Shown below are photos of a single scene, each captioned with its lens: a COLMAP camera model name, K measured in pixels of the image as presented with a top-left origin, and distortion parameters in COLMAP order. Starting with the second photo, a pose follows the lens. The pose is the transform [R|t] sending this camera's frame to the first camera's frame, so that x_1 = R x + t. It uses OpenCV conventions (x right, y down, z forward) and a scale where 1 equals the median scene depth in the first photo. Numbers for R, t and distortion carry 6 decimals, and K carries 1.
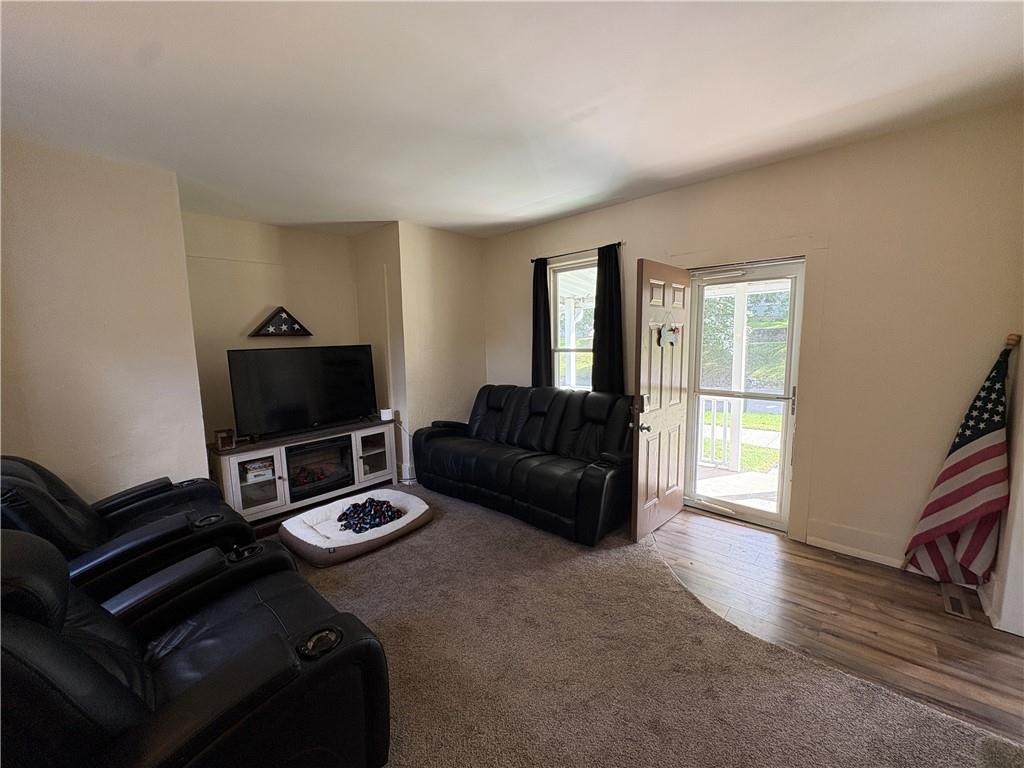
lens RADIAL K [[408.9, 0, 512.5], [0, 408.9, 385.5], [0, 0, 1]] dist [0.002009, 0.000285]
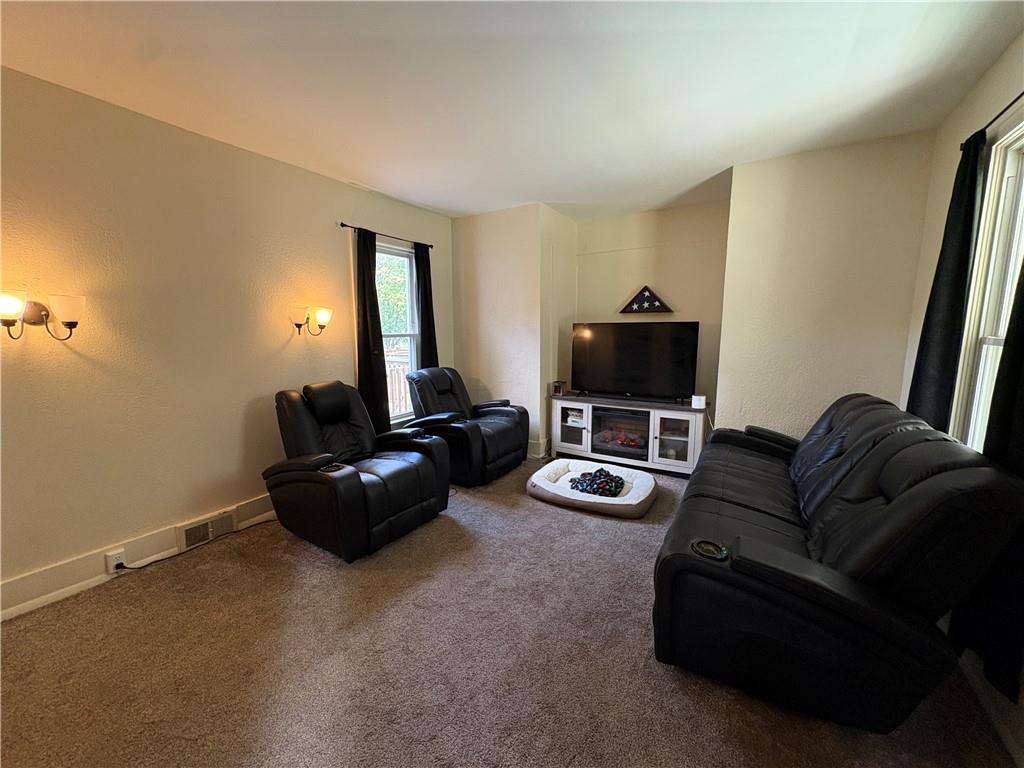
lens RADIAL K [[408.9, 0, 513.4], [0, 408.9, 385.6], [0, 0, 1]] dist [0.002009, 0.000285]
pose [[0.188241, 0.166824, -0.967851, 0.496075], [-0.115858, 0.982359, 0.146791, -0.050414], [0.975265, 0.084501, 0.204248, 0.464177]]
